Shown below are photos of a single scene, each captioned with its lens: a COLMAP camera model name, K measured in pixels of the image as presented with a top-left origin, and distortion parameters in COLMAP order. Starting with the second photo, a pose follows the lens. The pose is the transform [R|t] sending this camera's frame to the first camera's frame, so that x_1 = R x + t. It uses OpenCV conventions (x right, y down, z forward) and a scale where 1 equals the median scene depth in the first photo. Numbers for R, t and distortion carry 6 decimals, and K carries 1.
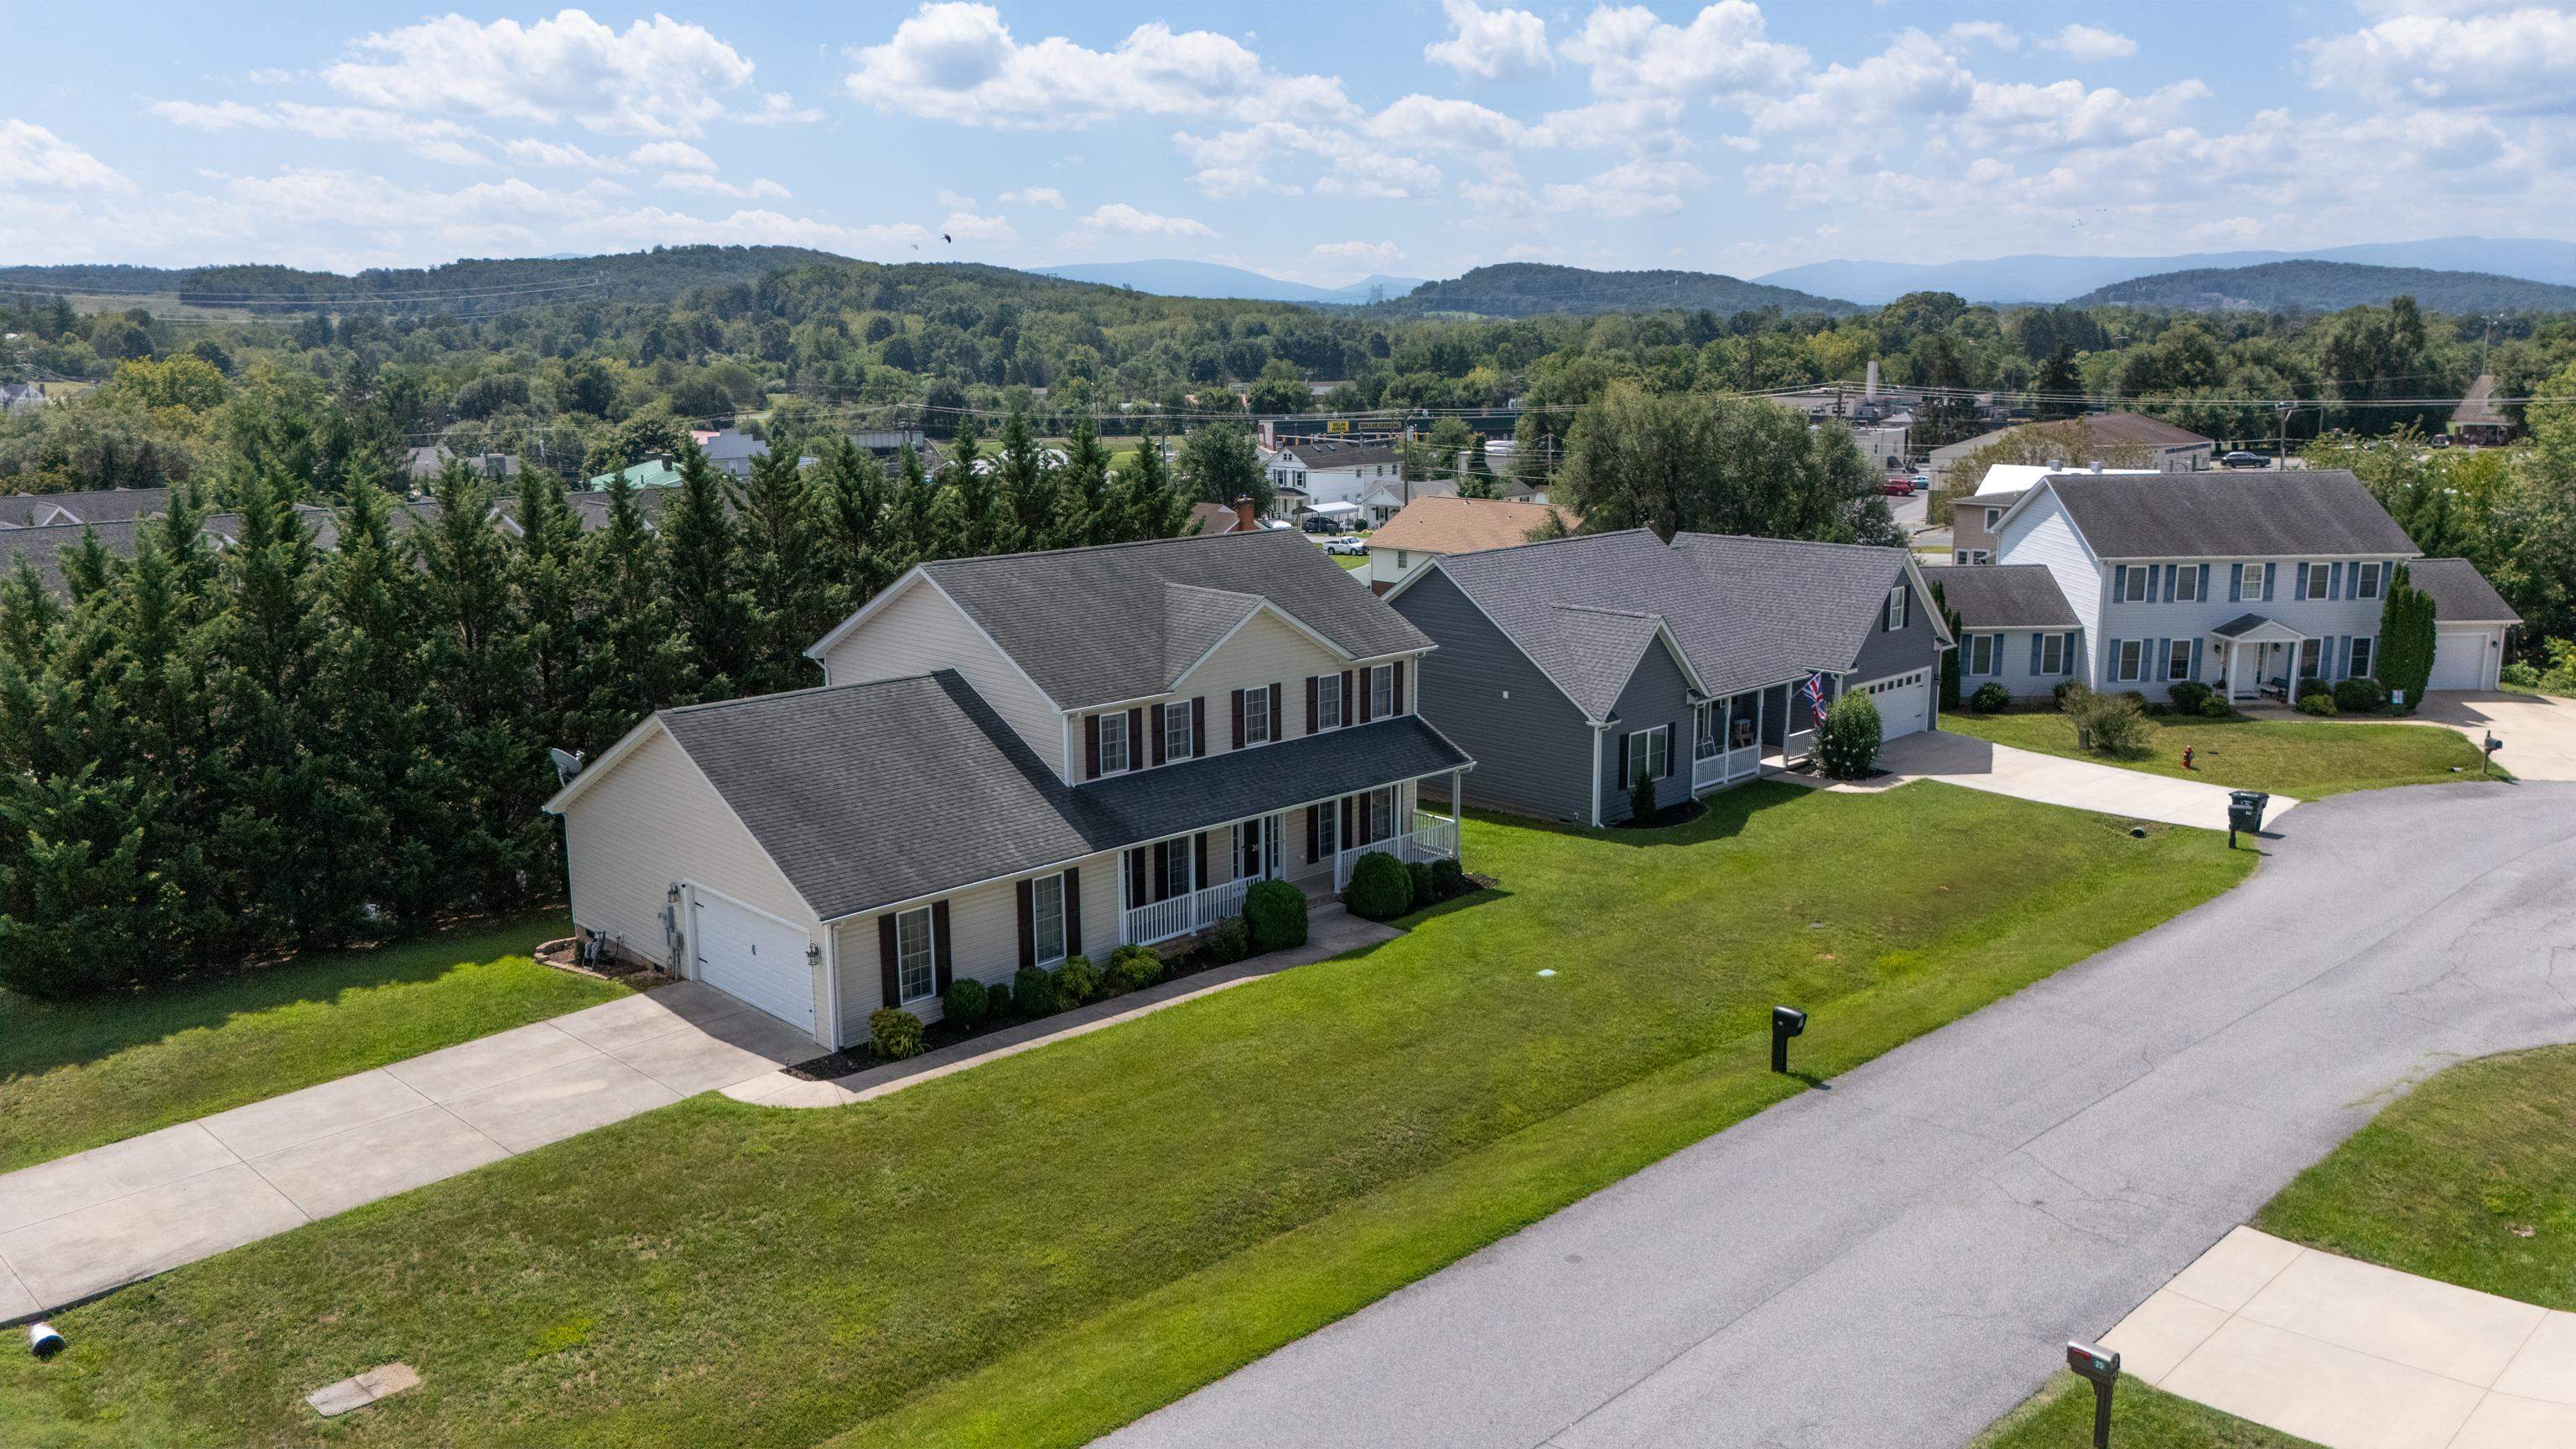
lens RADIAL K [[1900.9, 0, 1286.6], [0, 1900.9, 726.0], [0, 0, 1]] dist [0.074228, -0.073510]
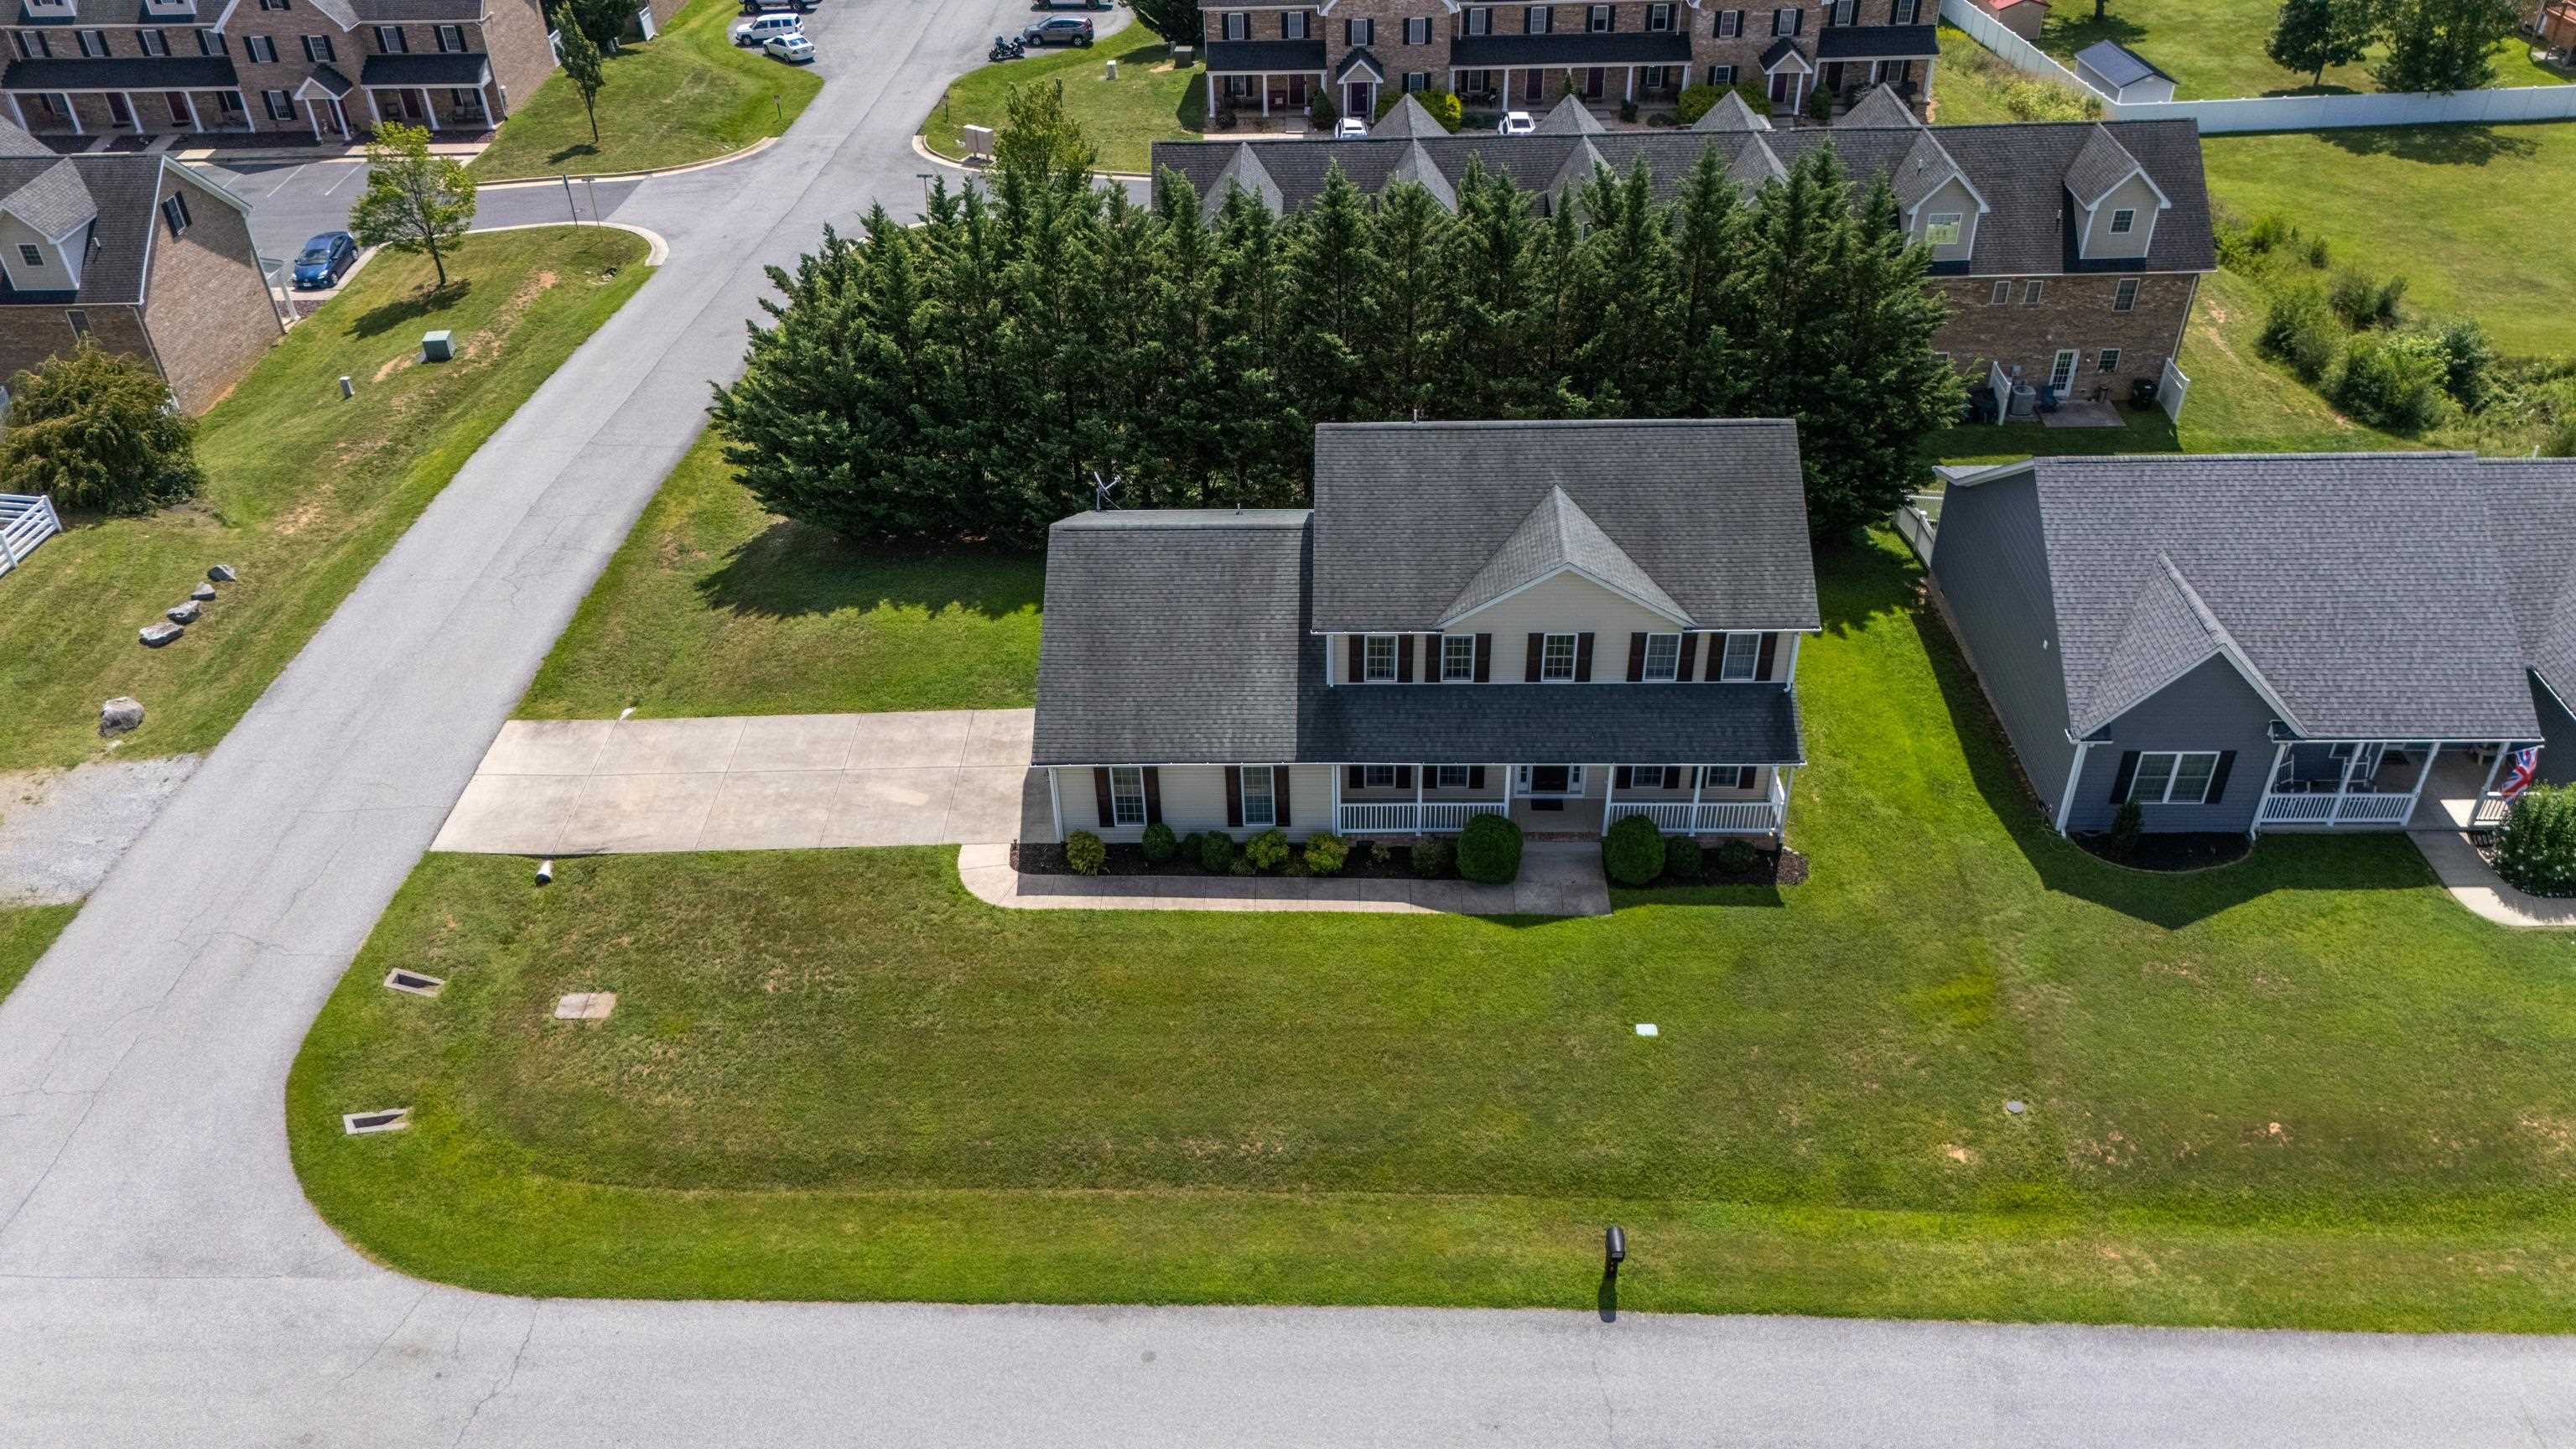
lens RADIAL K [[1900.9, 0, 1286.6], [0, 1900.9, 726.0], [0, 0, 1]] dist [0.074228, -0.073510]
pose [[0.705552, 0.409571, -0.578314, 0.519373], [-0.126920, 0.875907, 0.465487, -0.458897], [0.697199, -0.255026, 0.669981, 0.217531]]
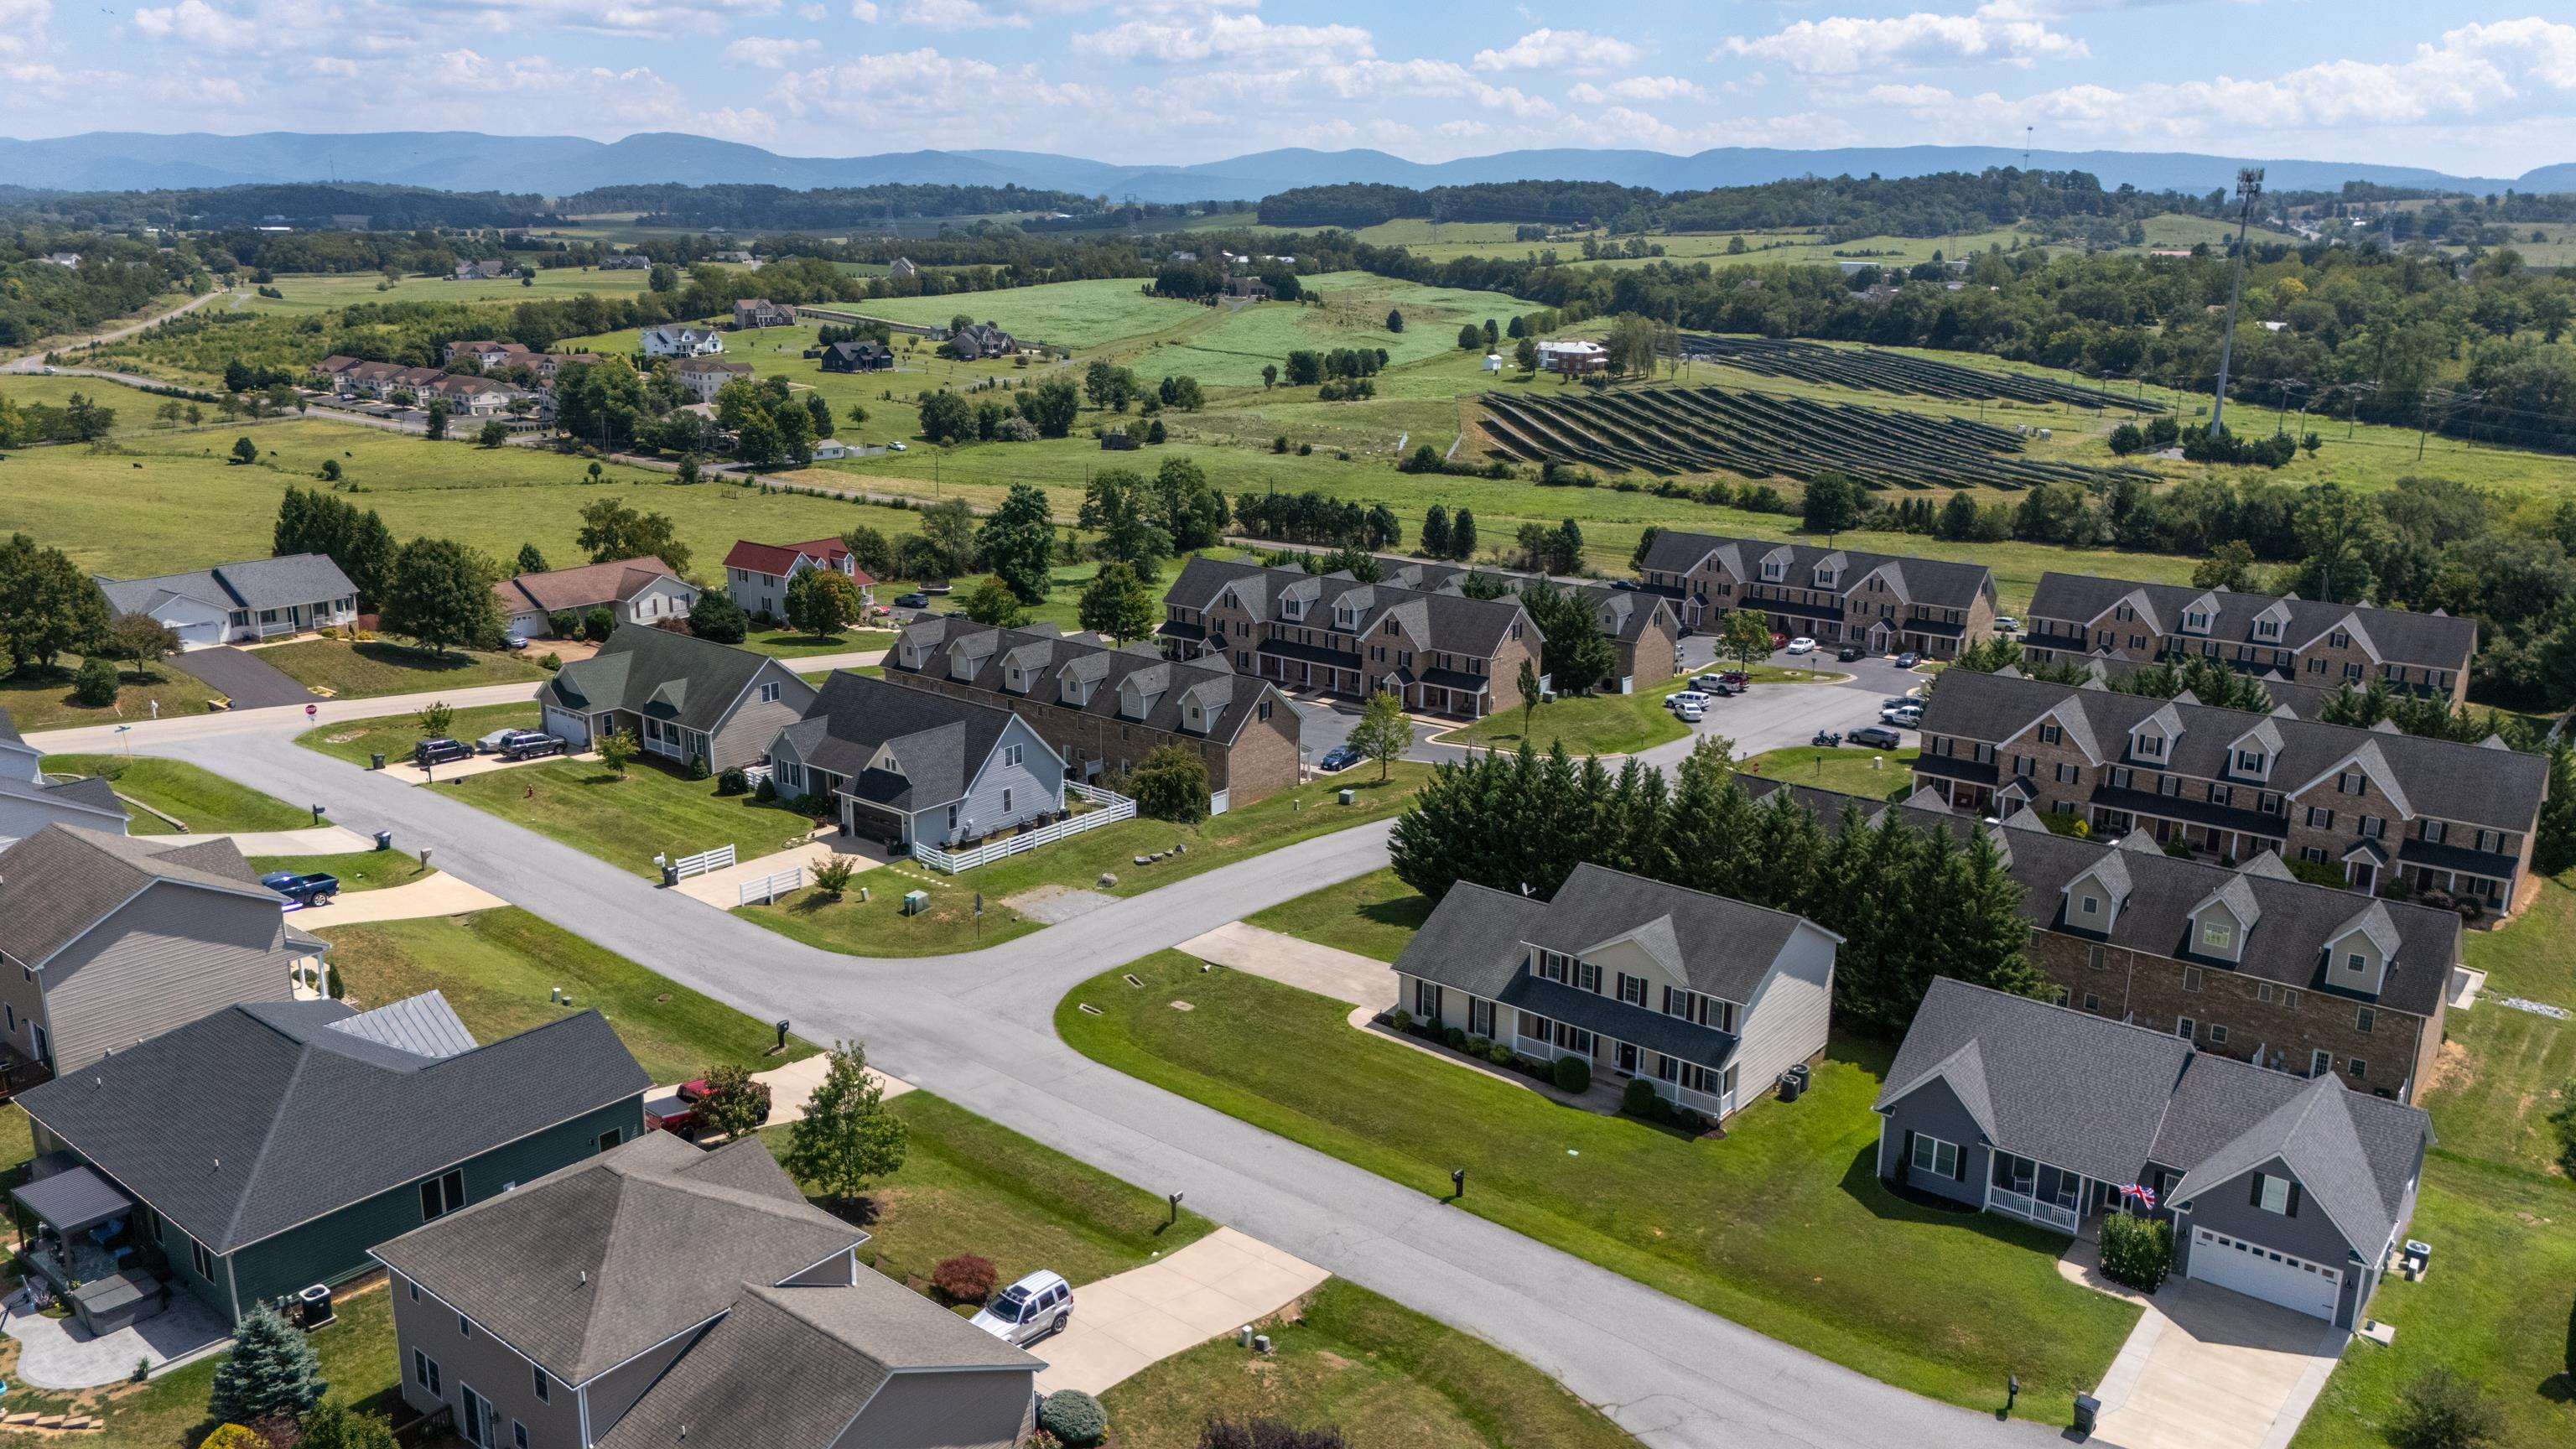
lens RADIAL K [[1892.0, 0, 1286.6], [0, 1892.0, 732.3], [0, 0, 1]] dist [0.083048, -0.086832]
pose [[0.128986, 0.271907, -0.953640, 1.898730], [-0.209084, 0.947512, 0.241879, -0.718214], [0.969354, 0.168192, 0.179067, 0.255891]]
